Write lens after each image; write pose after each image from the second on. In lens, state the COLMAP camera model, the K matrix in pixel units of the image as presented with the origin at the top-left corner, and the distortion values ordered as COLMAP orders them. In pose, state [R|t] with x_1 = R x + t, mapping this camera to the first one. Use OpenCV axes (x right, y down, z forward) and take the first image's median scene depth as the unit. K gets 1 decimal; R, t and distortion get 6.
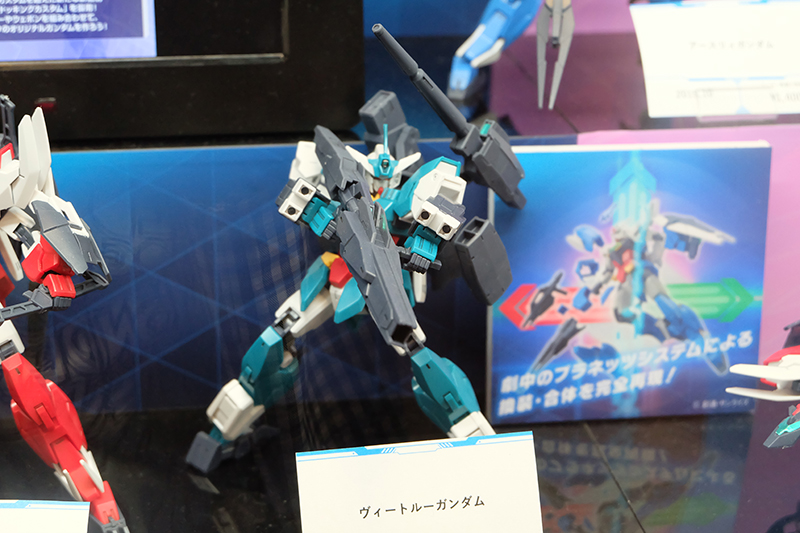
lens RADIAL K [[1469.7, 0, 399.7], [0, 1469.7, 266.0], [0, 0, 1]] dist [-0.037648, 0.000000]
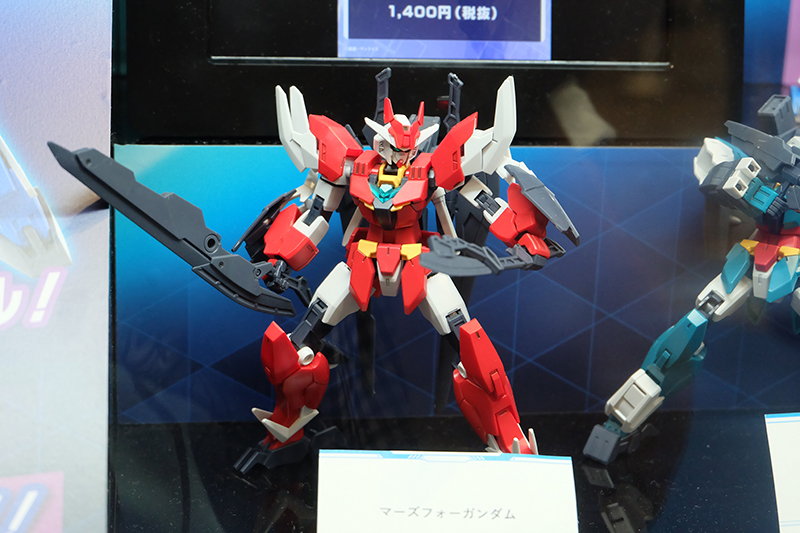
lens RADIAL K [[1469.7, 0, 400.0], [0, 1469.7, 267.4], [0, 0, 1]] dist [-0.037648, 0.000000]
pose [[0.999715, 0.018255, 0.015389, -0.307767], [-0.016311, 0.992858, -0.118180, 0.135969], [-0.017436, 0.117895, 0.992873, -0.009271]]
